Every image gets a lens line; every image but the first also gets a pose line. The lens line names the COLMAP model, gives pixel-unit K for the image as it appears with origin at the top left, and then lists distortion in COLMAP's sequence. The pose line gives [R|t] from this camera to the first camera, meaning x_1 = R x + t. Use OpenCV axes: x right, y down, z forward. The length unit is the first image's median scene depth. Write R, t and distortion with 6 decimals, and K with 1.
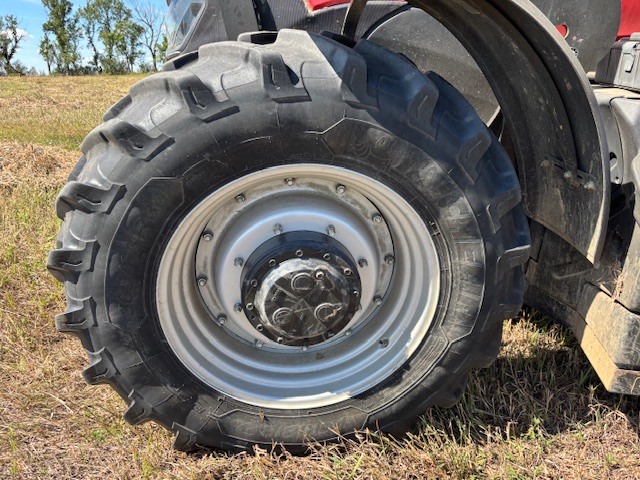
lens RADIAL K [[491.2, 0, 320.0], [0, 491.2, 240.0], [0, 0, 1]] dist [0.044957, -0.111386]
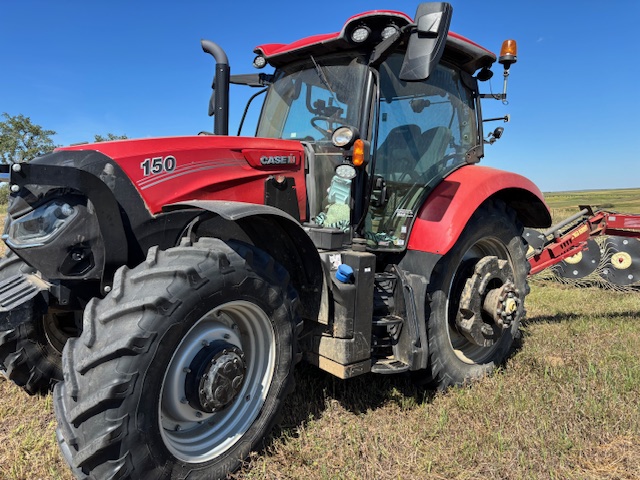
lens RADIAL K [[491.2, 0, 320.0], [0, 491.2, 240.0], [0, 0, 1]] dist [0.044957, -0.111386]
pose [[0.646147, -0.087104, 0.758226, -1.187183], [0.267036, 0.956474, -0.117685, -0.059703], [-0.714972, 0.278515, 0.641283, -0.551619]]
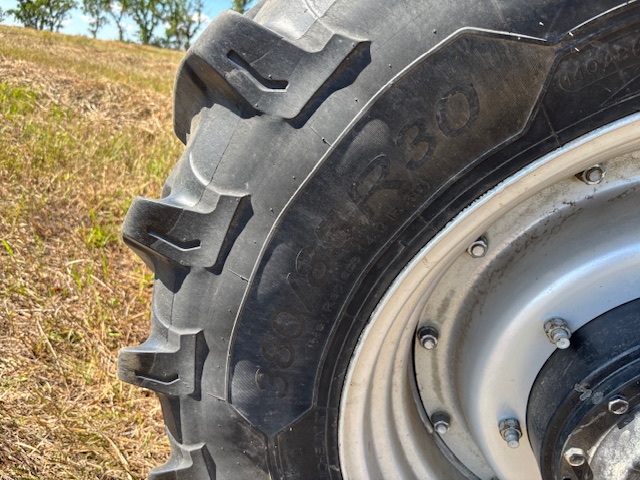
lens RADIAL K [[491.2, 0, 320.0], [0, 491.2, 240.0], [0, 0, 1]] dist [0.044957, -0.111386]
pose [[0.947579, 0.218181, -0.233433, -0.291973], [-0.224506, 0.974473, -0.000539, 0.019766], [0.227357, 0.052918, 0.972373, 0.621336]]
